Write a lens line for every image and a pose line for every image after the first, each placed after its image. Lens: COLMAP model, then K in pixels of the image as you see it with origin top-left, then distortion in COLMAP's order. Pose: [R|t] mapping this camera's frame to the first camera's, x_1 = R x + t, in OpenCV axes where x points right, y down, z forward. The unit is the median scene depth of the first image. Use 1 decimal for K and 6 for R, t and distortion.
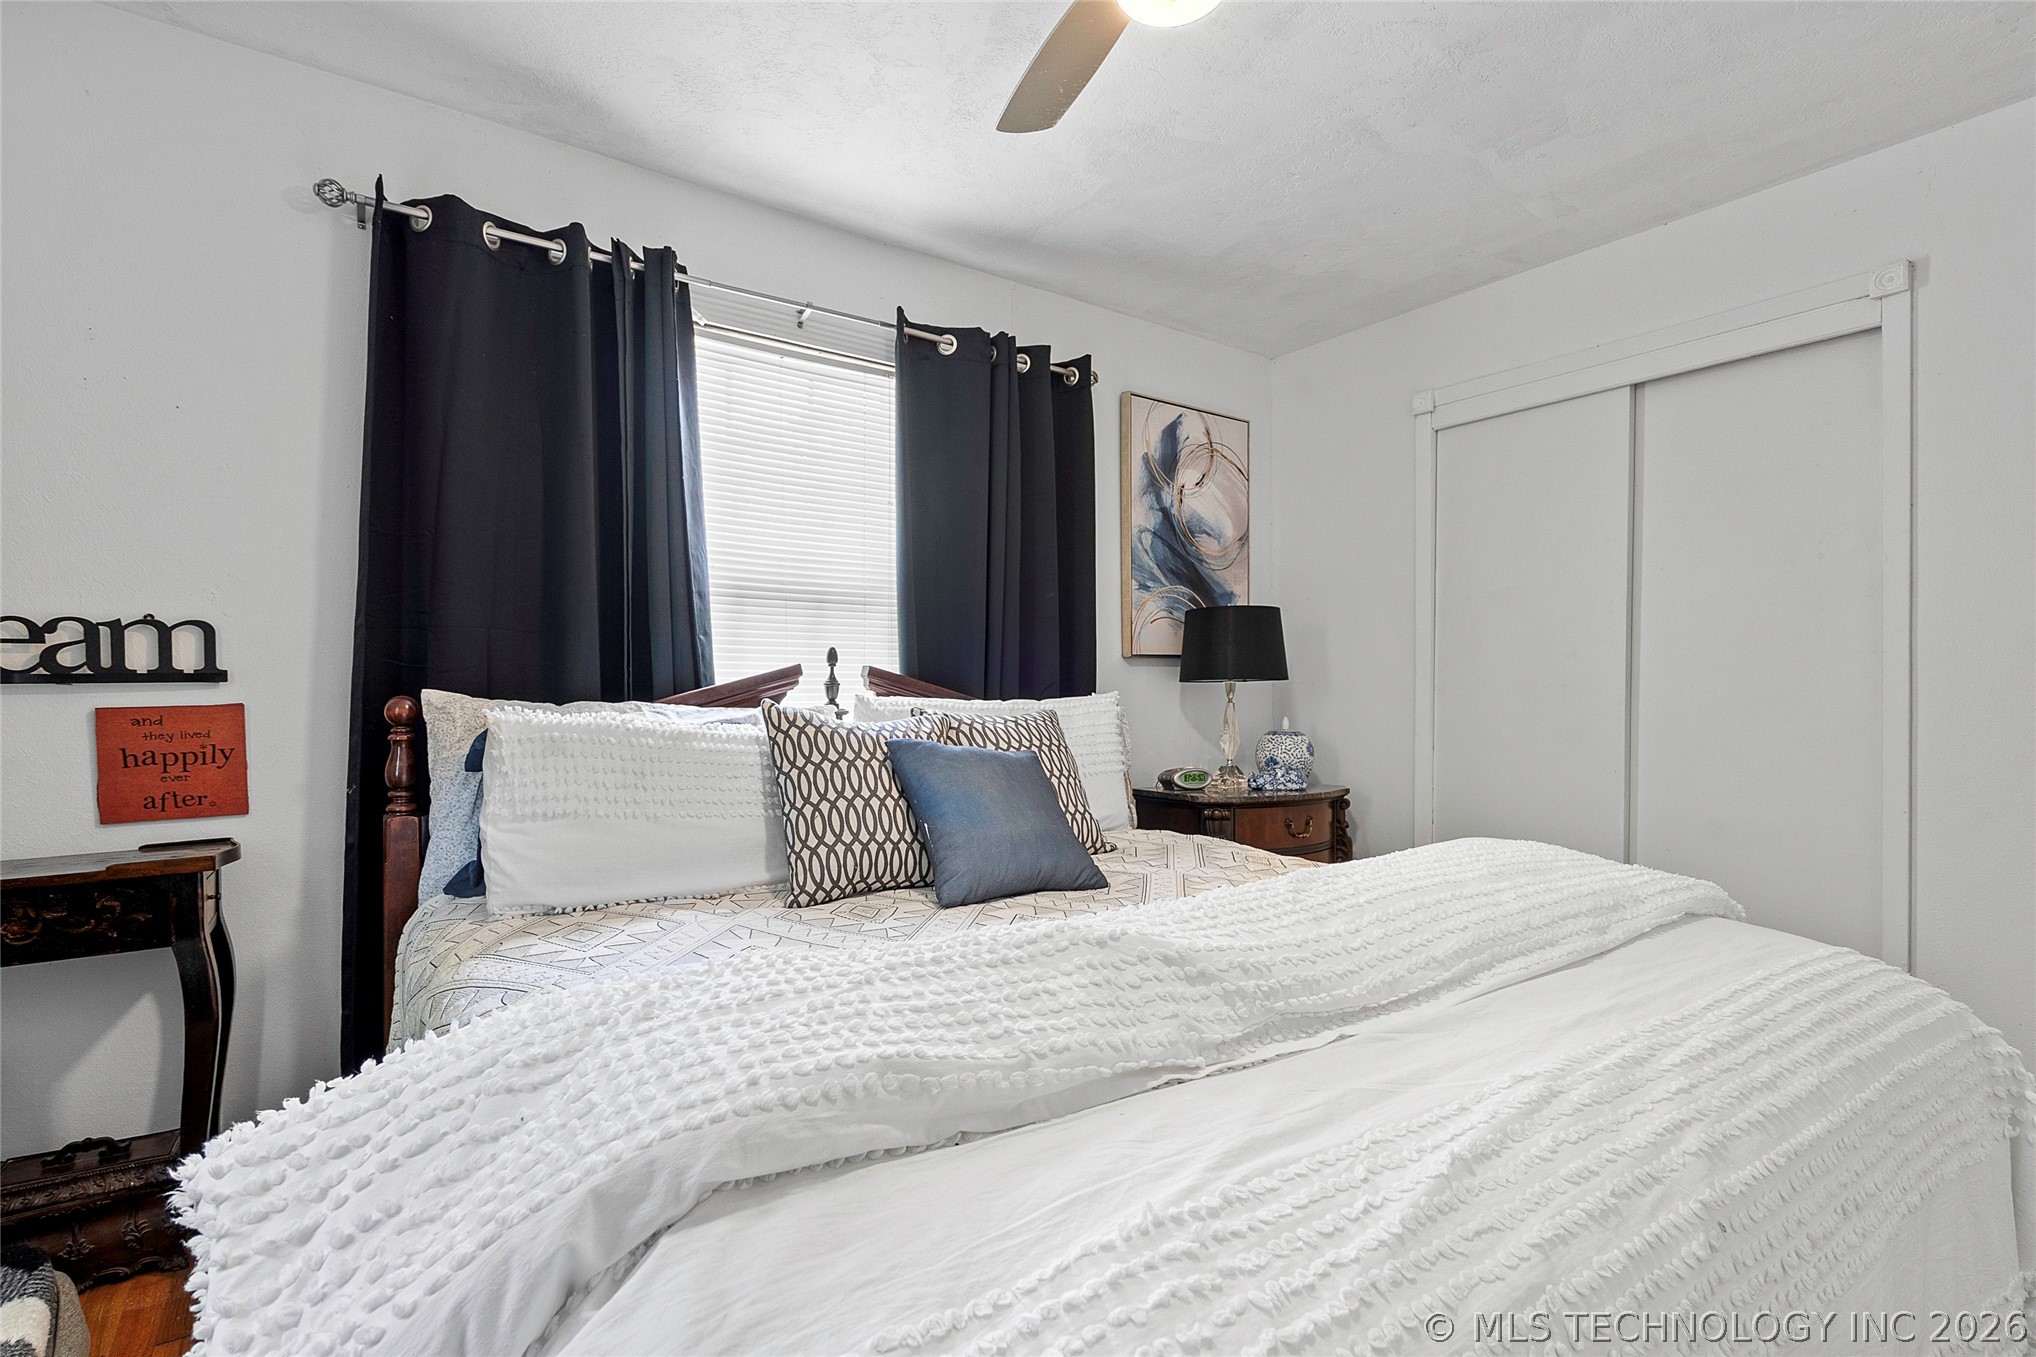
lens RADIAL K [[958.9, 0, 995.8], [0, 958.9, 704.9], [0, 0, 1]] dist [-0.001259, 0.000031]
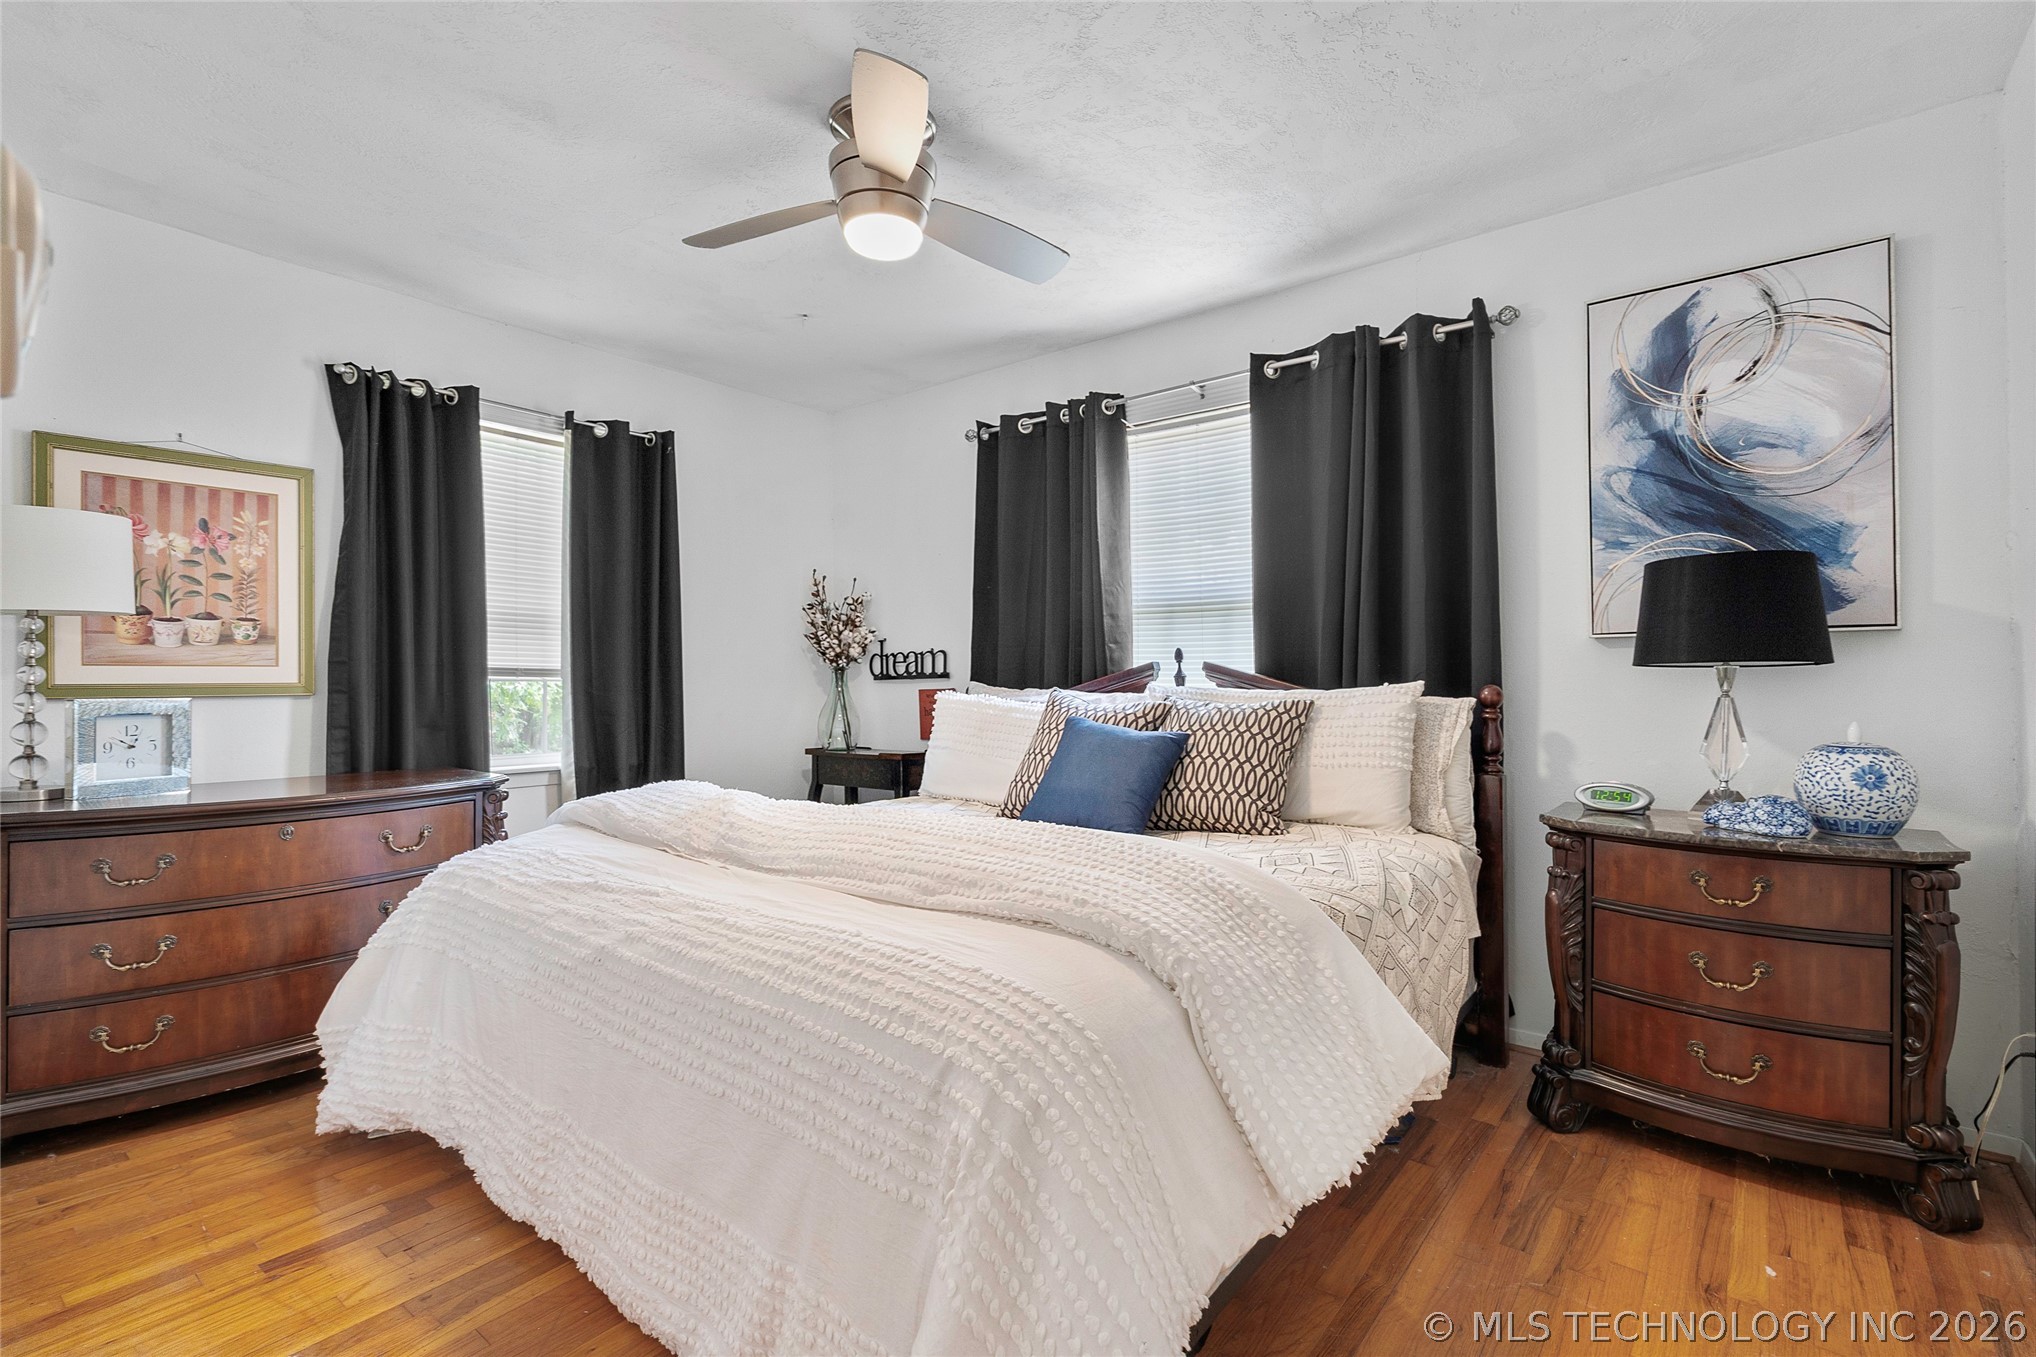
lens RADIAL K [[938.9, 0, 1018.0], [0, 938.9, 678.5], [0, 0, 1]] dist [0.000100, 0.000919]
pose [[0.280658, -0.003736, -0.959800, 0.878018], [-0.010238, 0.999924, -0.006886, -0.007289], [0.959753, 0.011759, 0.280599, 0.393937]]
